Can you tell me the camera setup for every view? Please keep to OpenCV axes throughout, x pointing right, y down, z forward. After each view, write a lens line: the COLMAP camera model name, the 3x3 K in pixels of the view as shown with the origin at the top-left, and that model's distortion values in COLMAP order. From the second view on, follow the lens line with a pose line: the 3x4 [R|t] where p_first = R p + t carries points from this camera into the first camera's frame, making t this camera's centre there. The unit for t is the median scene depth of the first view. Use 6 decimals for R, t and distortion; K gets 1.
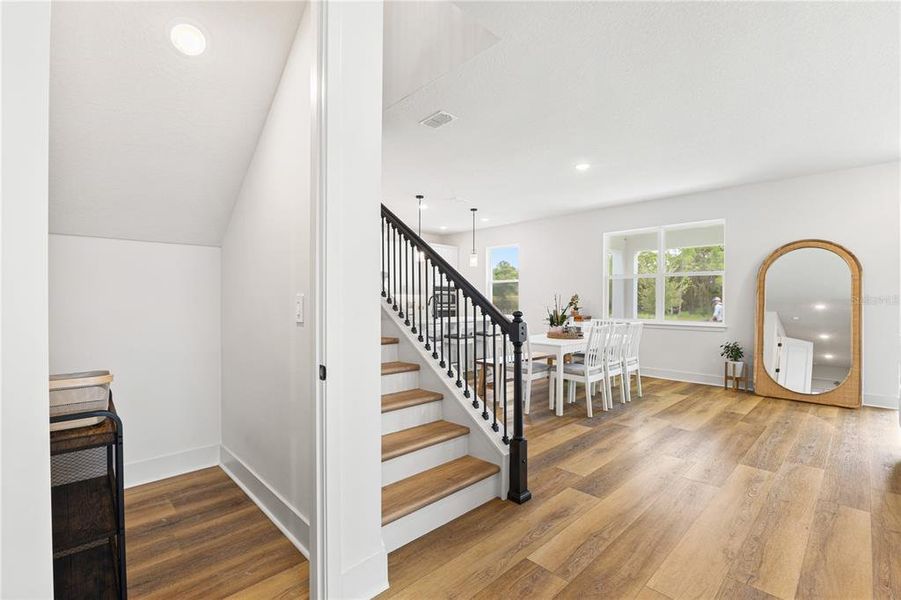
lens RADIAL K [[395.1, 0, 453.8], [0, 395.1, 308.1], [0, 0, 1]] dist [-0.013432, 0.000400]
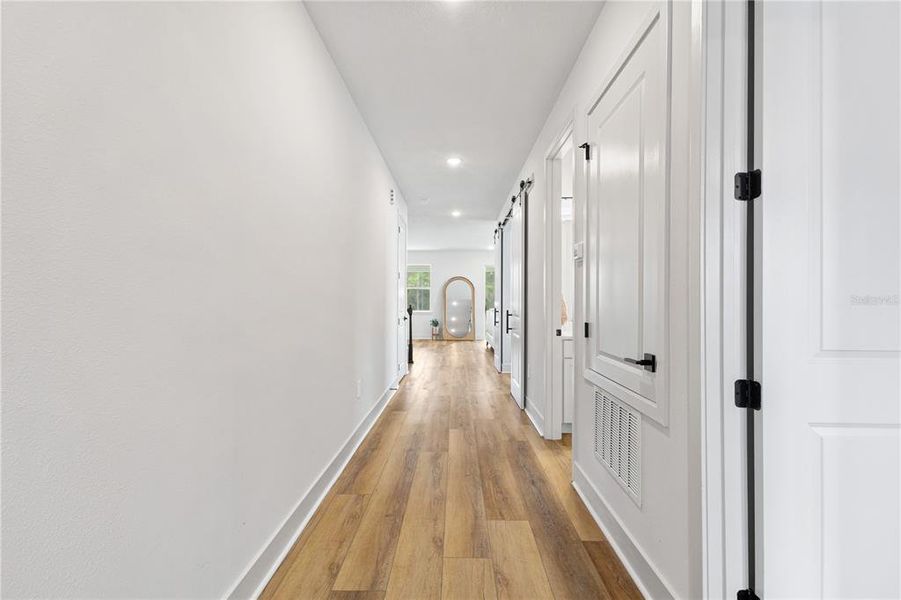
lens RADIAL K [[395.1, 0, 449.5], [0, 395.1, 300.1], [0, 0, 1]] dist [-0.013432, 0.000400]
pose [[0.708080, -0.000436, 0.706133, -0.872766], [0.010046, 0.999905, -0.009456, -0.000977], [-0.706061, 0.013789, 0.708017, -0.707564]]
